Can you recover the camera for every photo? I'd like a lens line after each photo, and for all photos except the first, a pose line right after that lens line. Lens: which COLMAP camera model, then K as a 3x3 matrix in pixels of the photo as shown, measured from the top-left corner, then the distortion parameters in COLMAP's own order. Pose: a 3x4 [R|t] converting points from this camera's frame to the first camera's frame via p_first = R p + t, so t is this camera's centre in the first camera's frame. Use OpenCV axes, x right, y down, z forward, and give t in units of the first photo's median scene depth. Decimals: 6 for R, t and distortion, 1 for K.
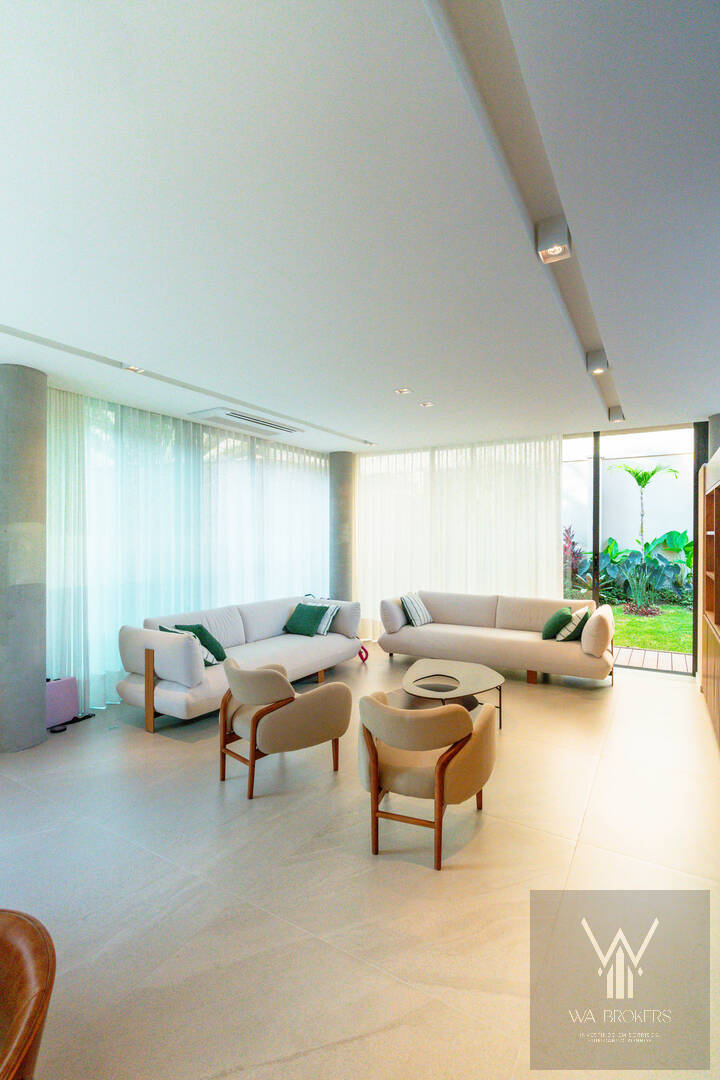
lens RADIAL K [[498.9, 0, 360.0], [0, 498.9, 540.0], [0, 0, 1]] dist [-0.001050, -0.000043]
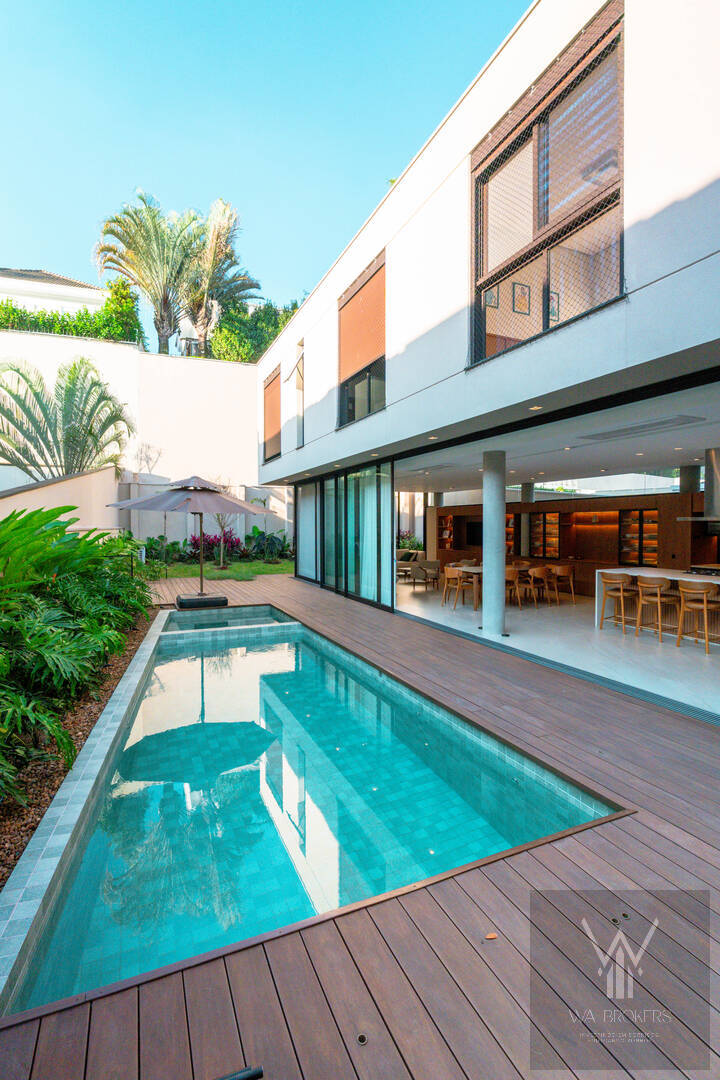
lens RADIAL K [[498.9, 0, 360.0], [0, 498.9, 540.0], [0, 0, 1]] dist [-0.001050, -0.000043]
pose [[0.564792, -0.029303, 0.824713, -2.353125], [0.007229, 0.999507, 0.030563, -0.028568], [-0.825202, -0.011300, 0.564725, -0.490248]]
